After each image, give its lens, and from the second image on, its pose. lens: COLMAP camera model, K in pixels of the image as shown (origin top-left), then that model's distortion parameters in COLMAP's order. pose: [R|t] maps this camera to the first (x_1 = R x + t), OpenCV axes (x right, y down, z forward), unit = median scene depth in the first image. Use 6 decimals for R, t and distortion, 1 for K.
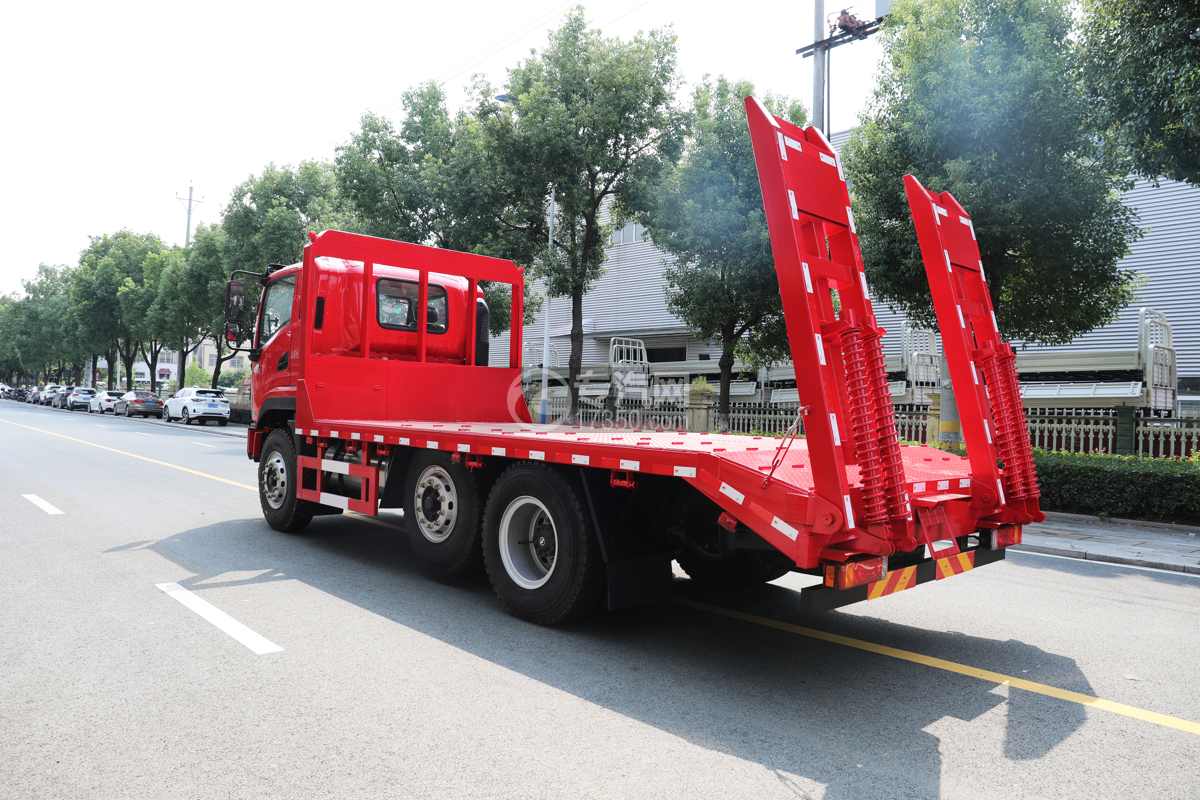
lens RADIAL K [[876.8, 0, 600.0], [0, 876.8, 400.0], [0, 0, 1]] dist [-0.110640, 0.101870]
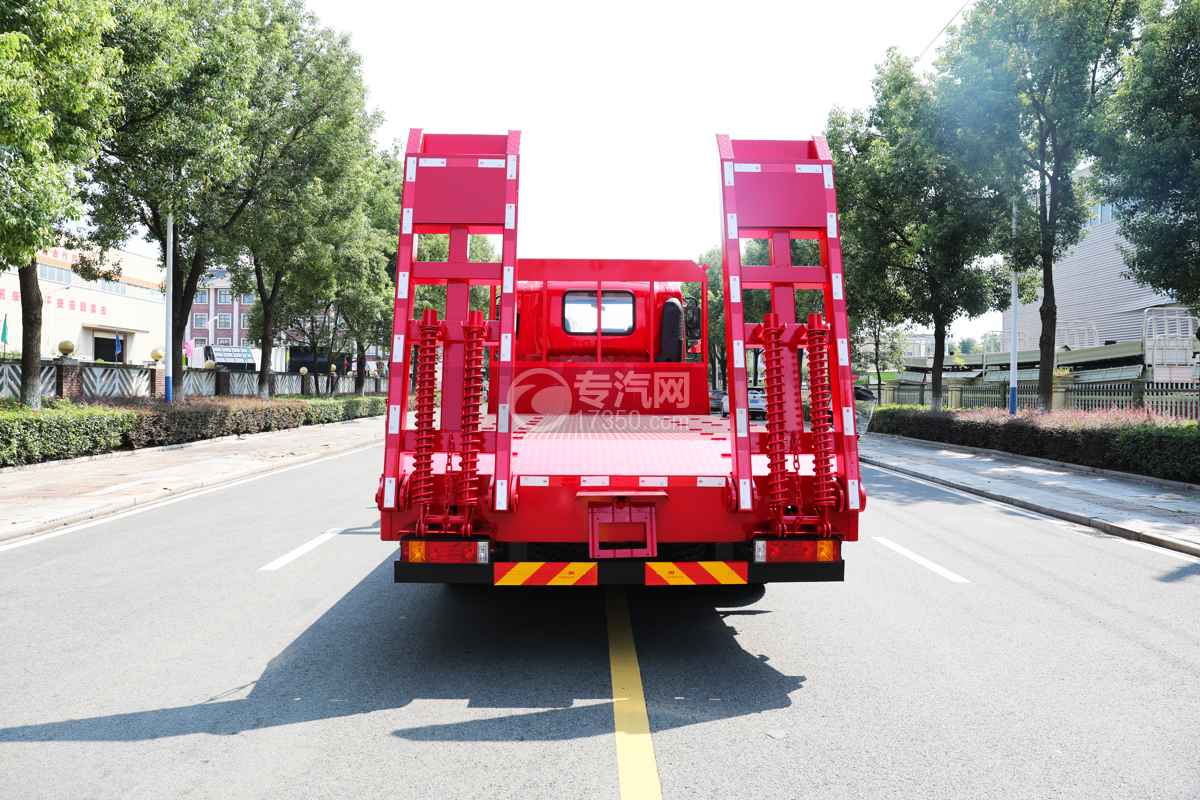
lens RADIAL K [[876.8, 0, 600.0], [0, 876.8, 400.0], [0, 0, 1]] dist [-0.110640, 0.101870]
pose [[0.724025, -0.014829, -0.689614, 0.757677], [0.024109, 0.999702, 0.003815, 0.002876], [0.689352, -0.019388, 0.724167, 0.215553]]
